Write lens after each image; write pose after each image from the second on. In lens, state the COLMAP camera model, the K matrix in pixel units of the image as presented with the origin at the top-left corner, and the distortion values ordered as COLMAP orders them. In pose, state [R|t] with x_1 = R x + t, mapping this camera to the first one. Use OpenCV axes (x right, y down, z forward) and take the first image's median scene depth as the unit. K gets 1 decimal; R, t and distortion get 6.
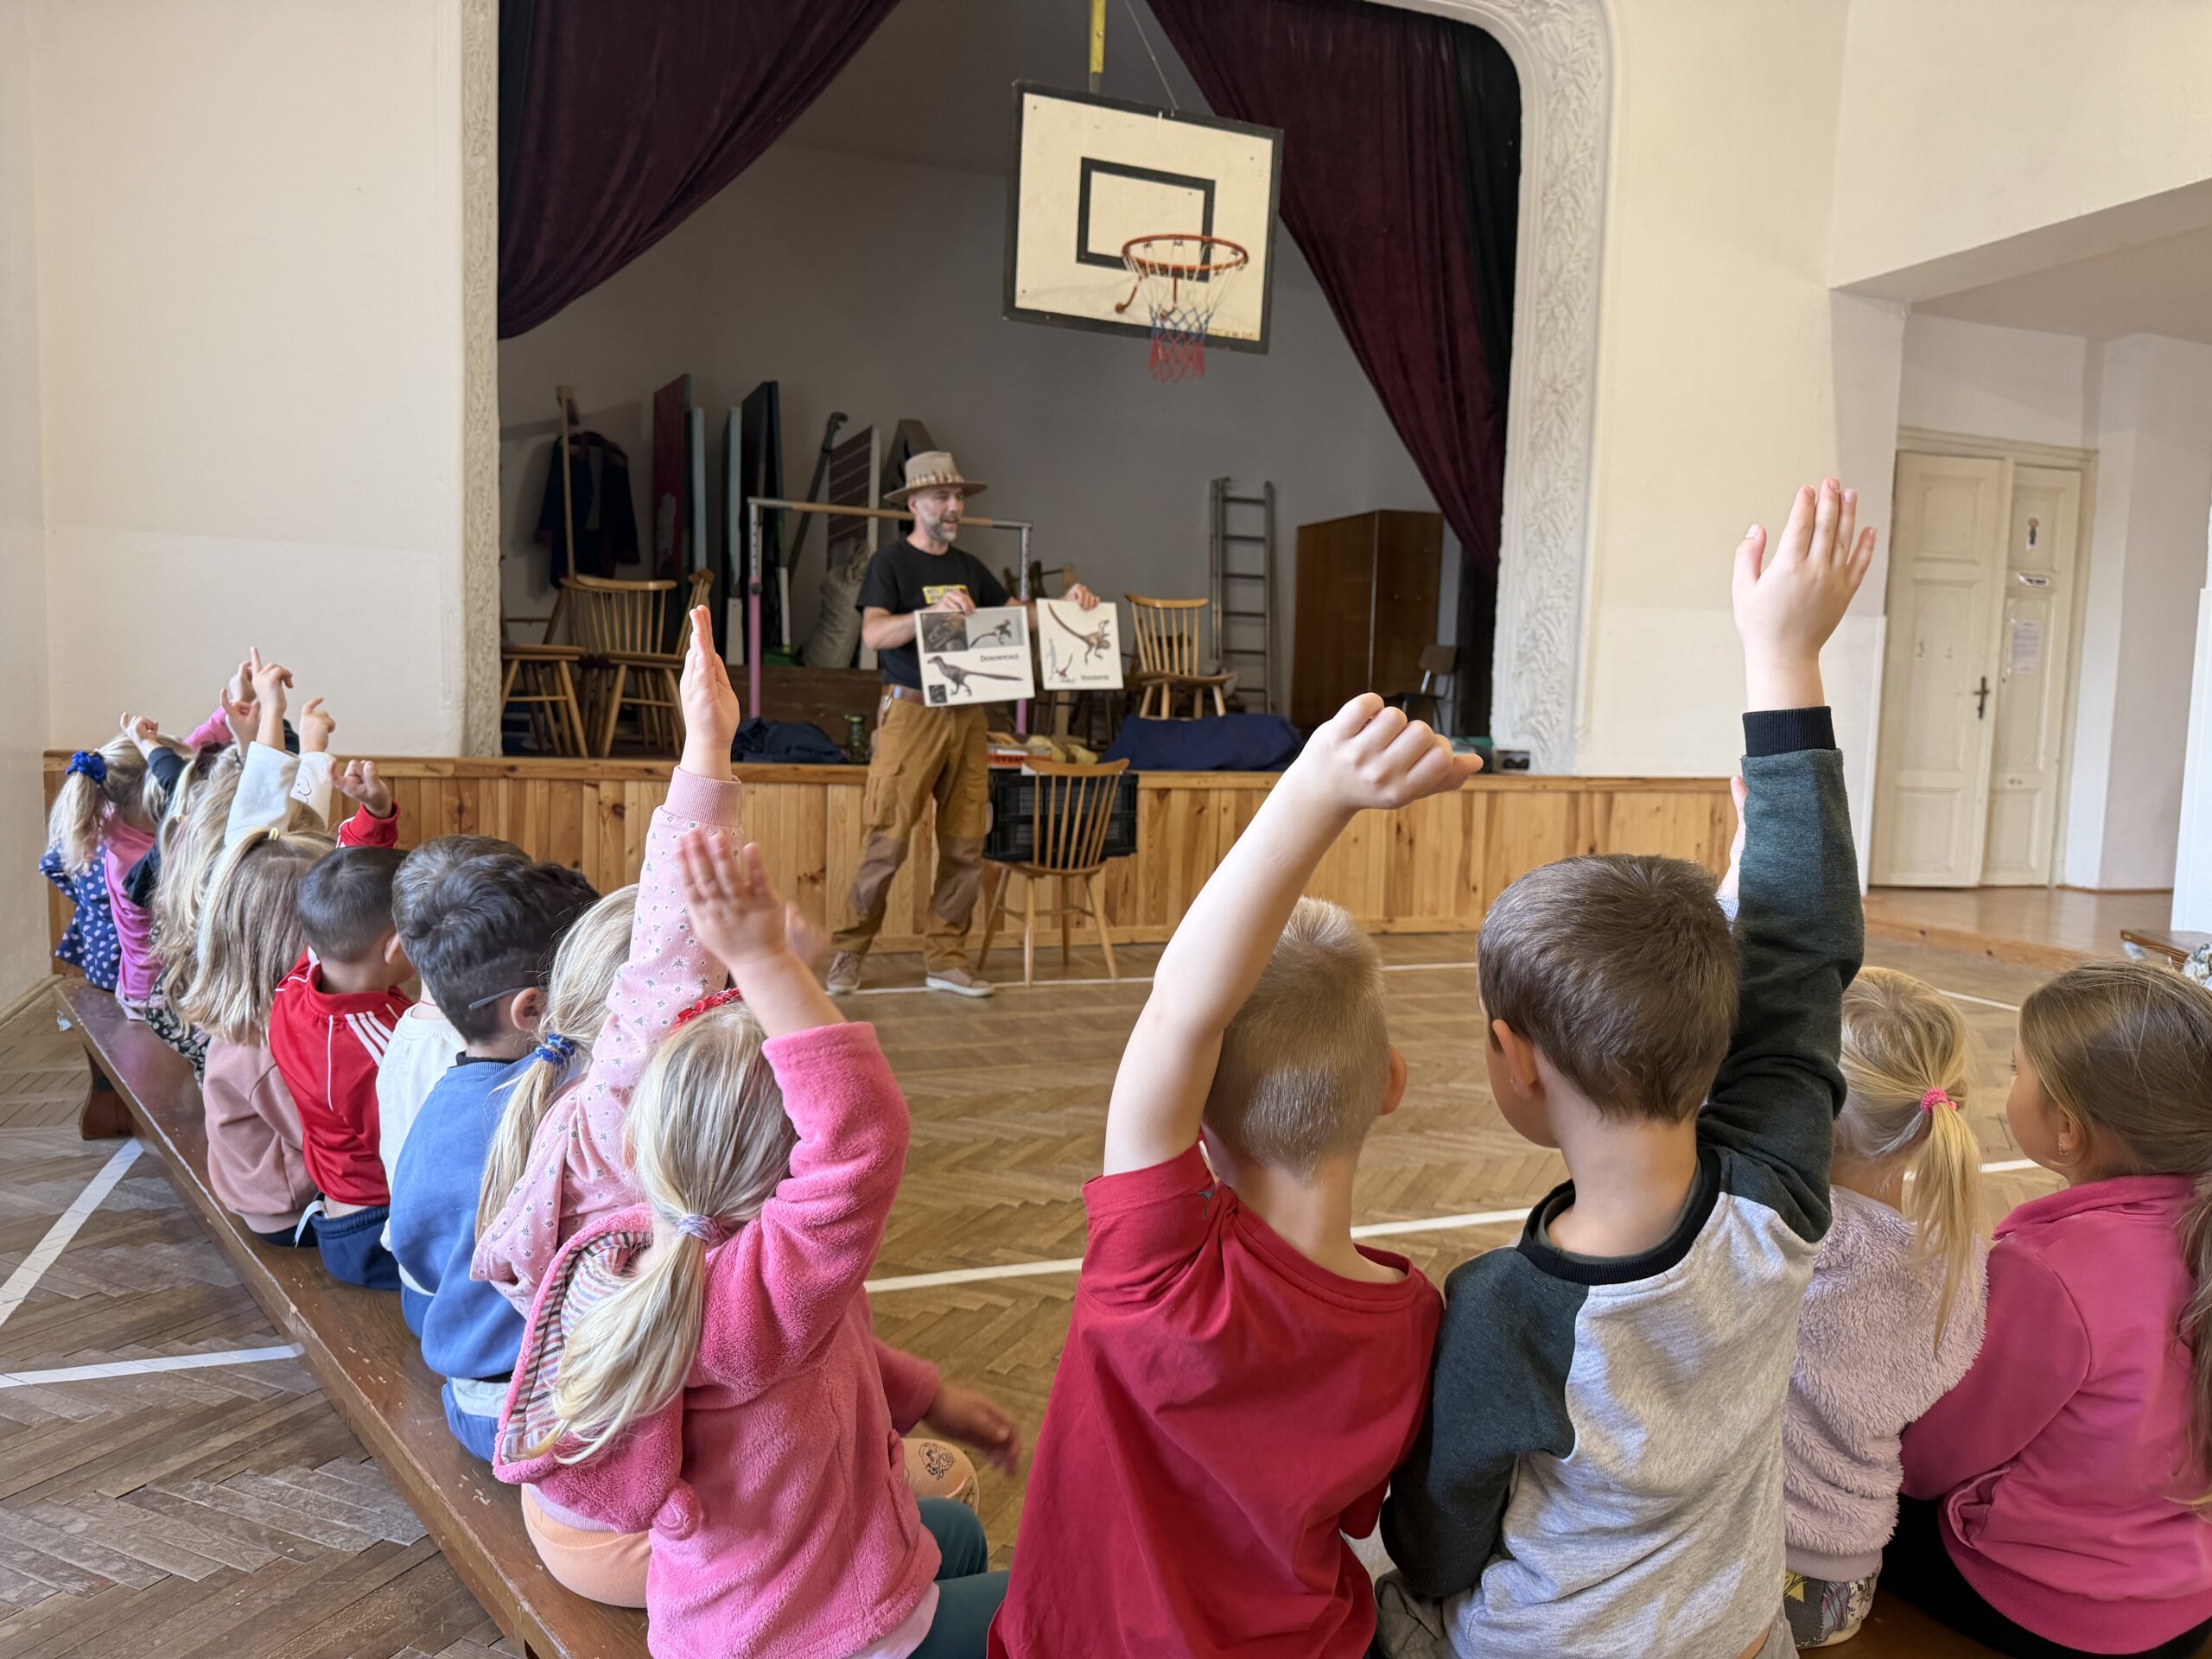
lens RADIAL K [[1579.3, 0, 1120.4], [0, 1579.3, 845.3], [0, 0, 1]] dist [0.059469, -0.081549]
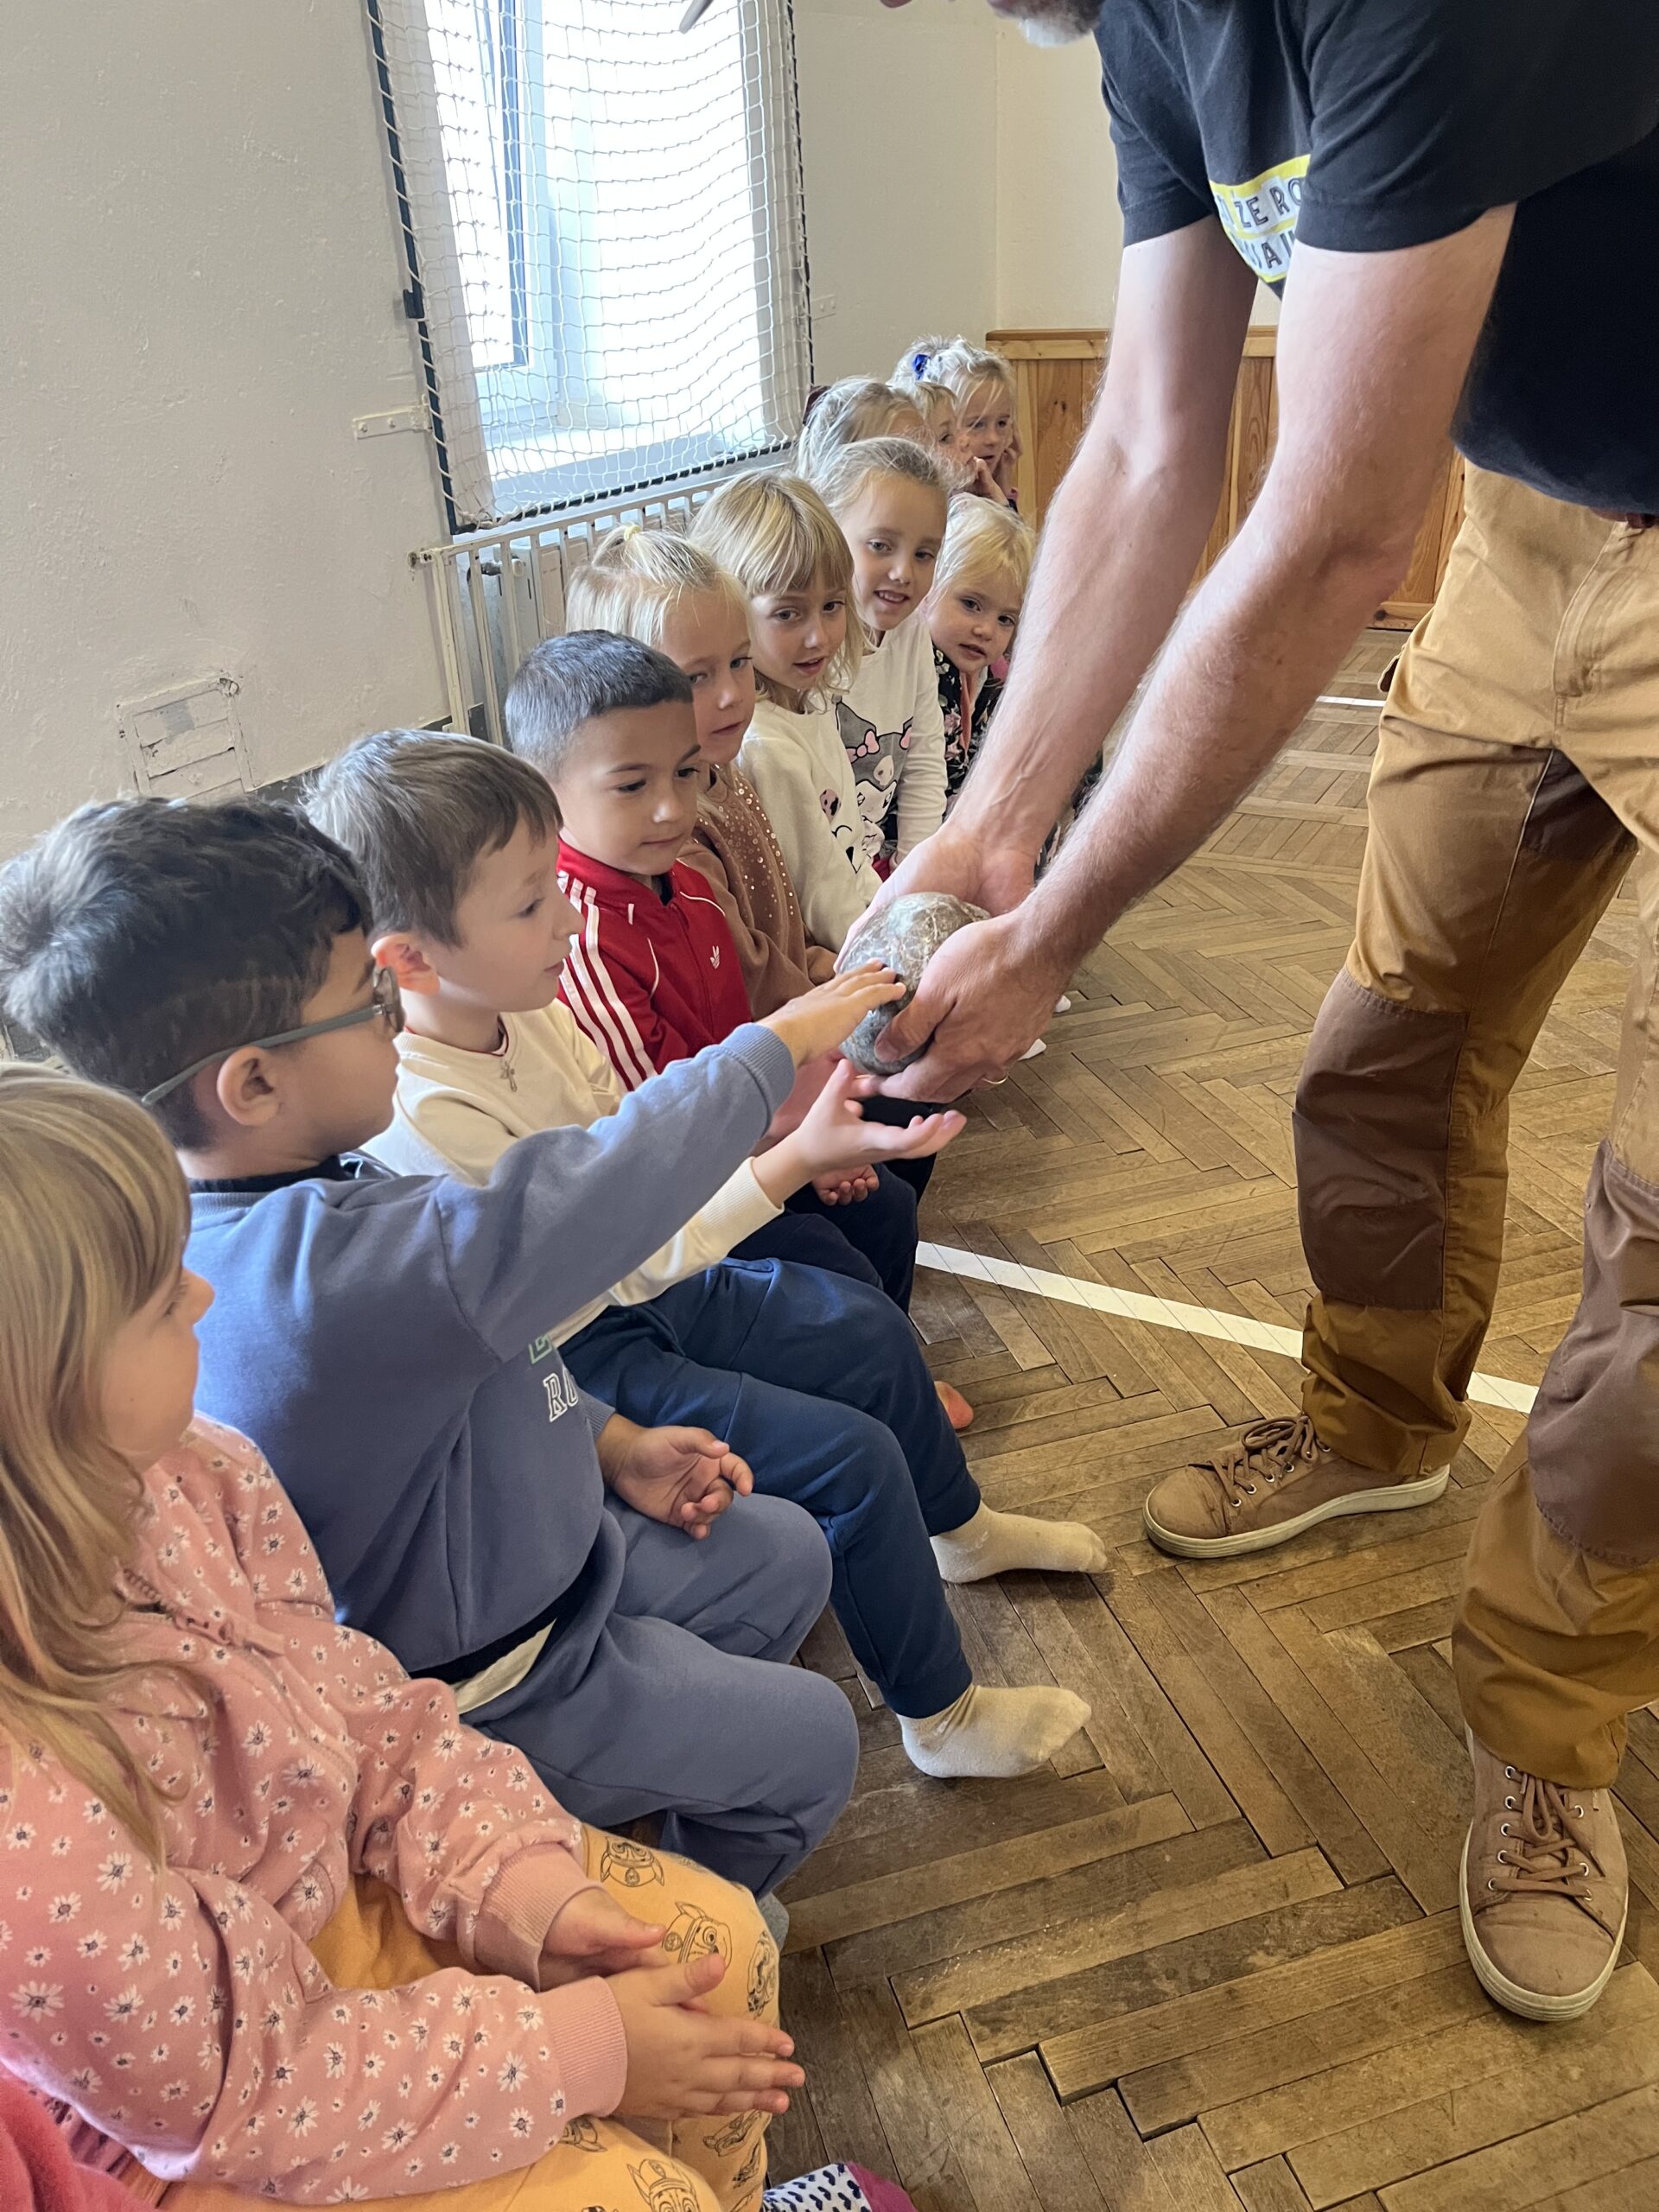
lens RADIAL K [[1712.5, 0, 841.2], [0, 1712.5, 1103.2], [0, 0, 1]] dist [0.064649, -0.084136]
pose [[0.663276, 0.290795, -0.689567, 0.038468], [-0.002418, 0.922248, 0.386592, -0.029318], [0.748371, -0.254750, 0.612408, 0.207066]]
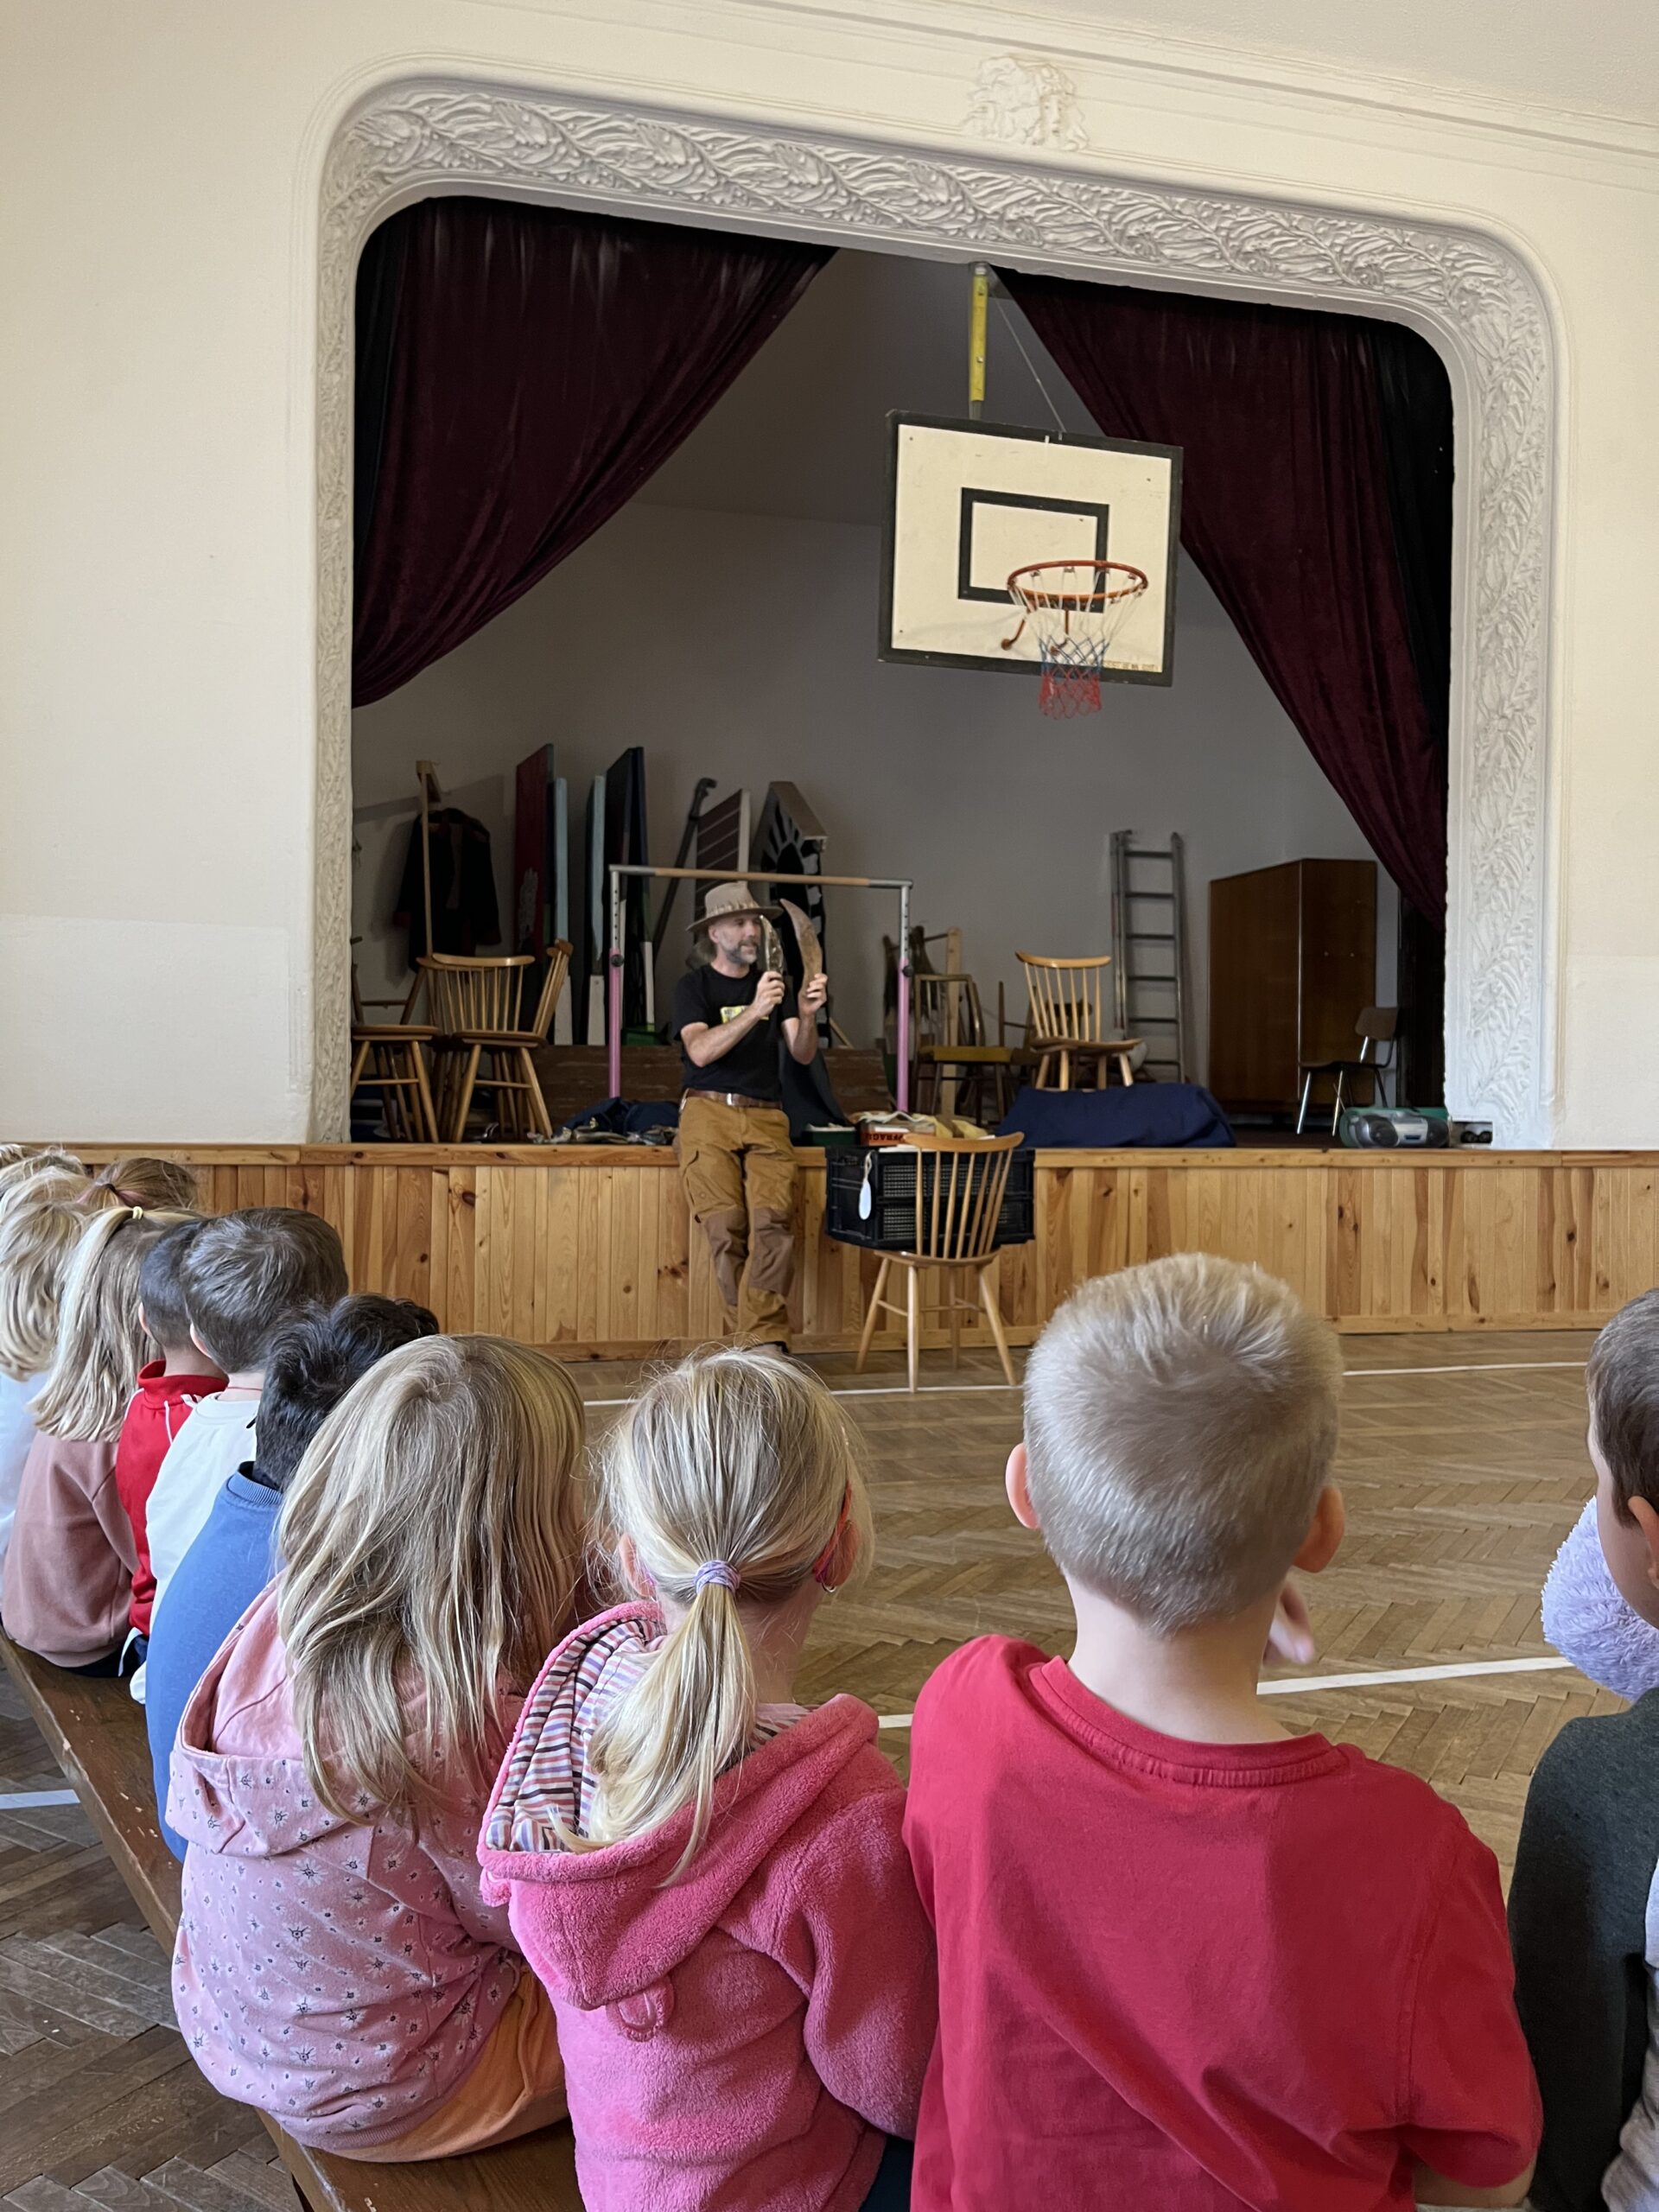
lens RADIAL K [[1712.5, 0, 823.2], [0, 1712.5, 1107.7], [0, 0, 1]] dist [0.064649, -0.084136]
pose [[0.993573, -0.017439, -0.111838, 0.001273], [0.008332, 0.996647, -0.081393, 0.007727], [0.112882, 0.079938, 0.990388, 0.027062]]
